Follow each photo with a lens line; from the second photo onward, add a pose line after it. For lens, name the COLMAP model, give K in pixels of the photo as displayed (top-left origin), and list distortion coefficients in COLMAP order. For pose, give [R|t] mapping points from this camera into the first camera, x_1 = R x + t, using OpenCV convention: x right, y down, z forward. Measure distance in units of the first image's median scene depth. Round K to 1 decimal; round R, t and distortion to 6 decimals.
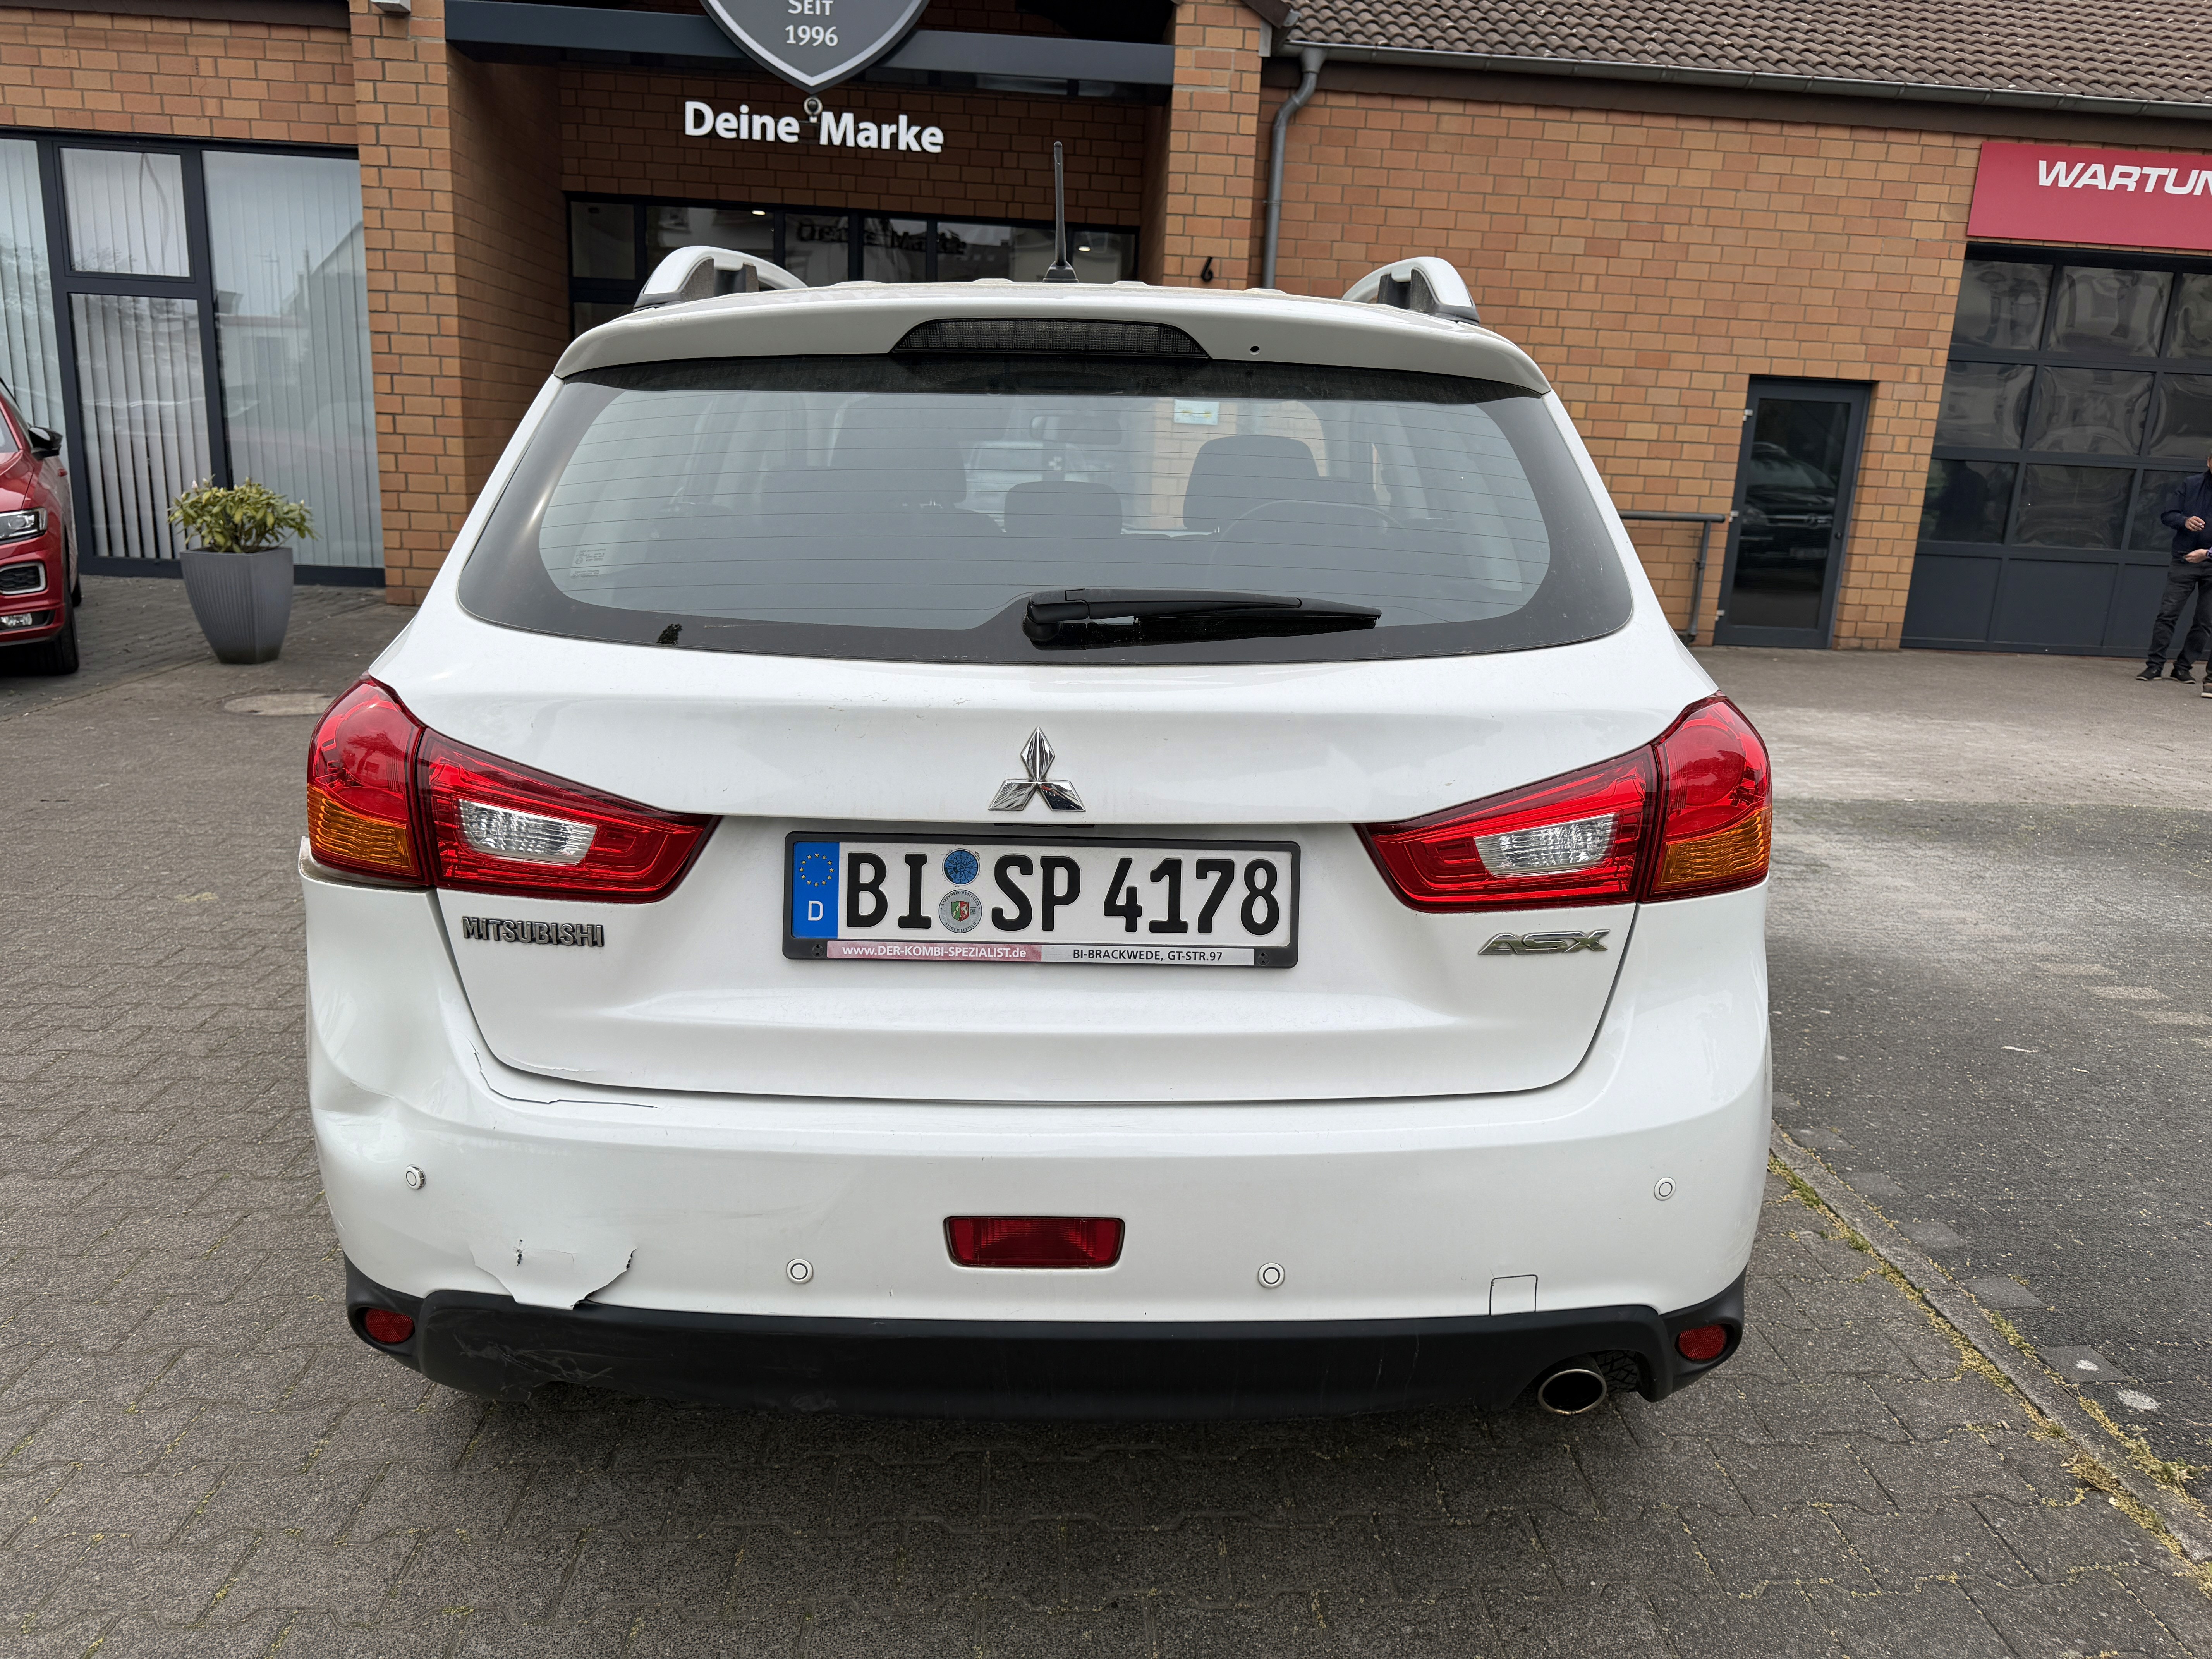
lens RADIAL K [[1603.1, 0, 1146.8], [0, 1603.1, 817.5], [0, 0, 1]] dist [0.008160, -0.008311]
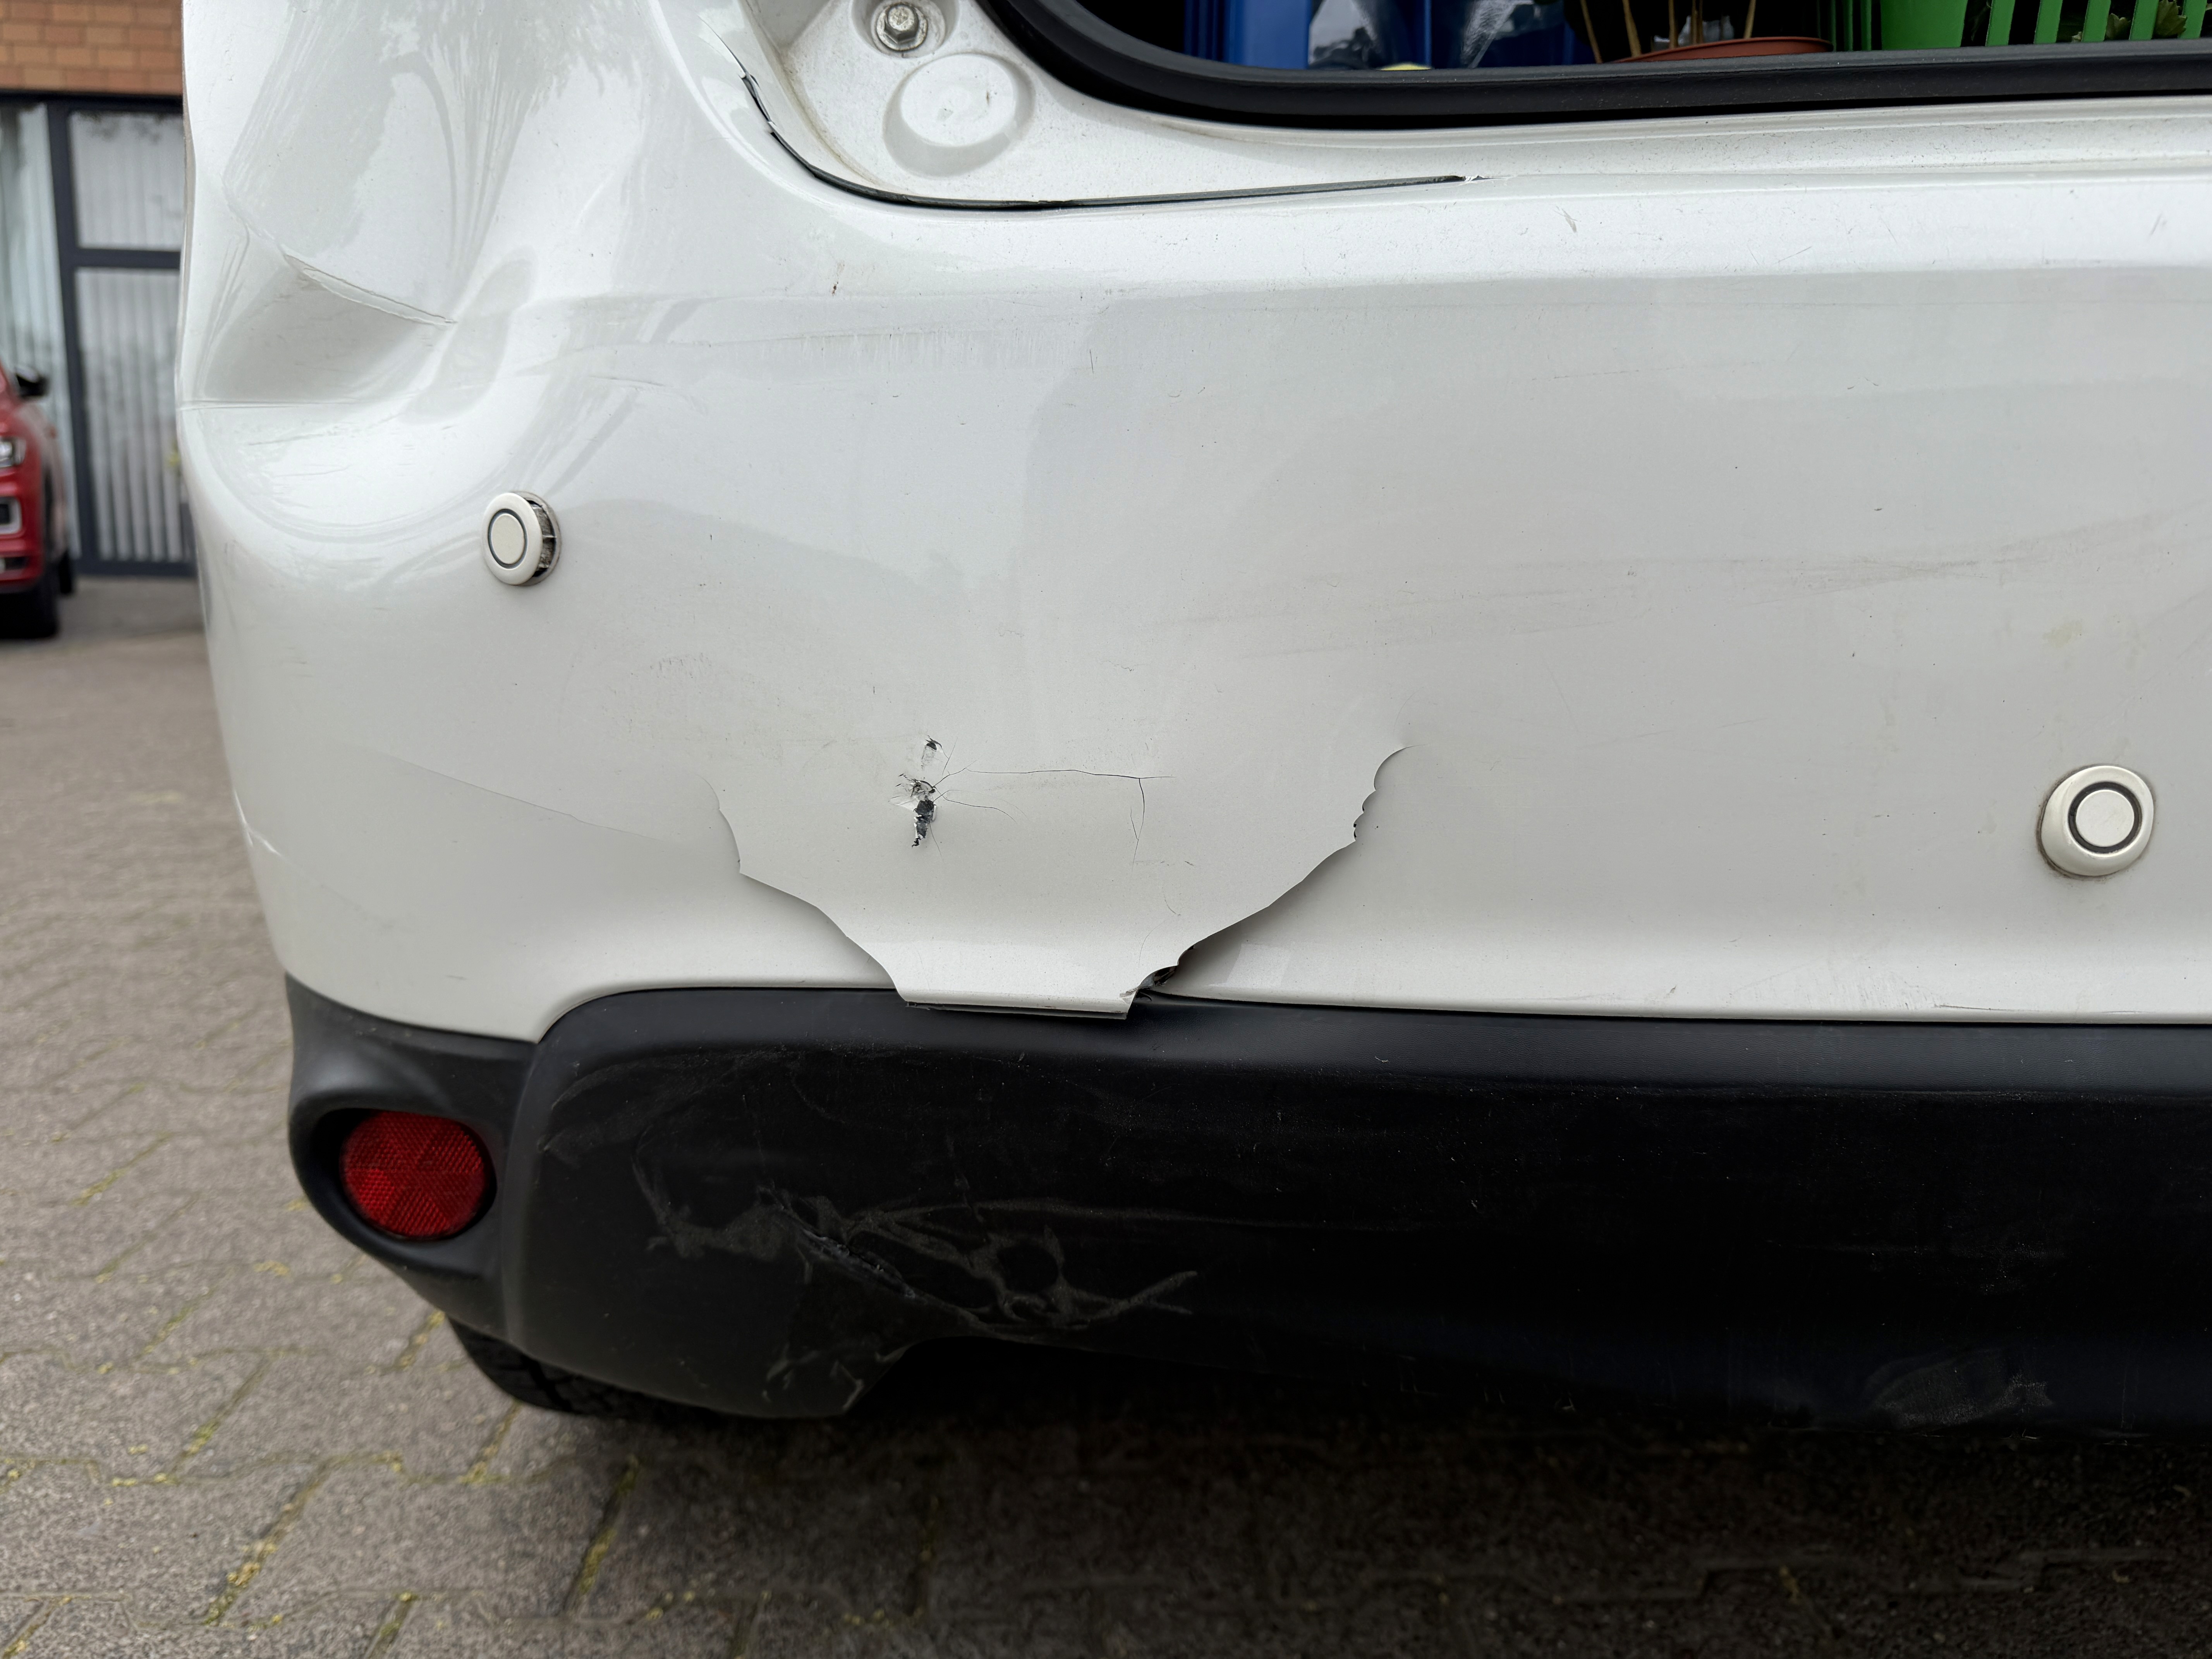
lens RADIAL K [[1603.1, 0, 1103.5], [0, 1603.1, 817.7], [0, 0, 1]] dist [0.008160, -0.008311]
pose [[0.999379, -0.013836, -0.032411, -0.236051], [0.011813, 0.998017, -0.061820, 0.195038], [0.033202, 0.061398, 0.997561, 0.495352]]
